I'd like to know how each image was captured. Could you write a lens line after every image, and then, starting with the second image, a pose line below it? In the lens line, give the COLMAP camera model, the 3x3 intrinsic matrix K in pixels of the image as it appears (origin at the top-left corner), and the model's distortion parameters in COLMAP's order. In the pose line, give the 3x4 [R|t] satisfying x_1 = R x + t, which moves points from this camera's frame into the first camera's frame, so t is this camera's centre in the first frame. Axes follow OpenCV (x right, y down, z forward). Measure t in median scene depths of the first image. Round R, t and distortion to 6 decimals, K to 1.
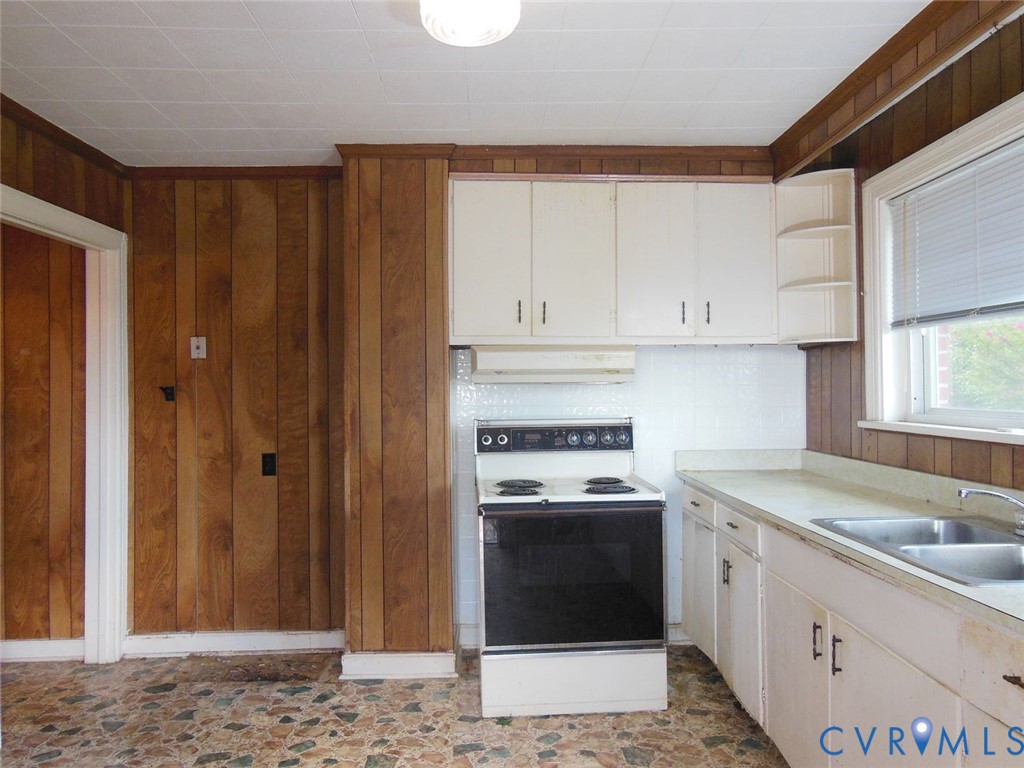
lens RADIAL K [[750.9, 0, 538.5], [0, 750.9, 382.1], [0, 0, 1]] dist [-0.049163, 0.139374]
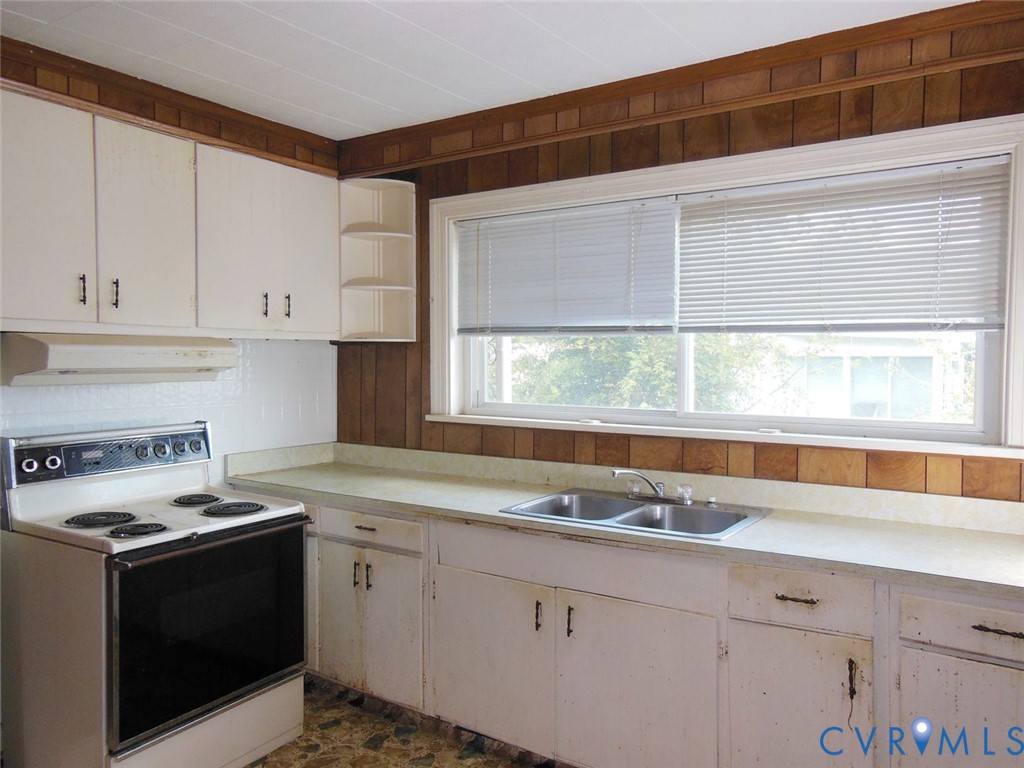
lens RADIAL K [[765.0, 0, 512.0], [0, 765.0, 384.0], [0, 0, 1]] dist [0.002537, 0.053946]
pose [[0.611290, -0.016546, 0.791233, -0.392061], [-0.015818, 0.999326, 0.033118, -0.033839], [-0.791248, -0.032760, 0.610617, 0.203321]]
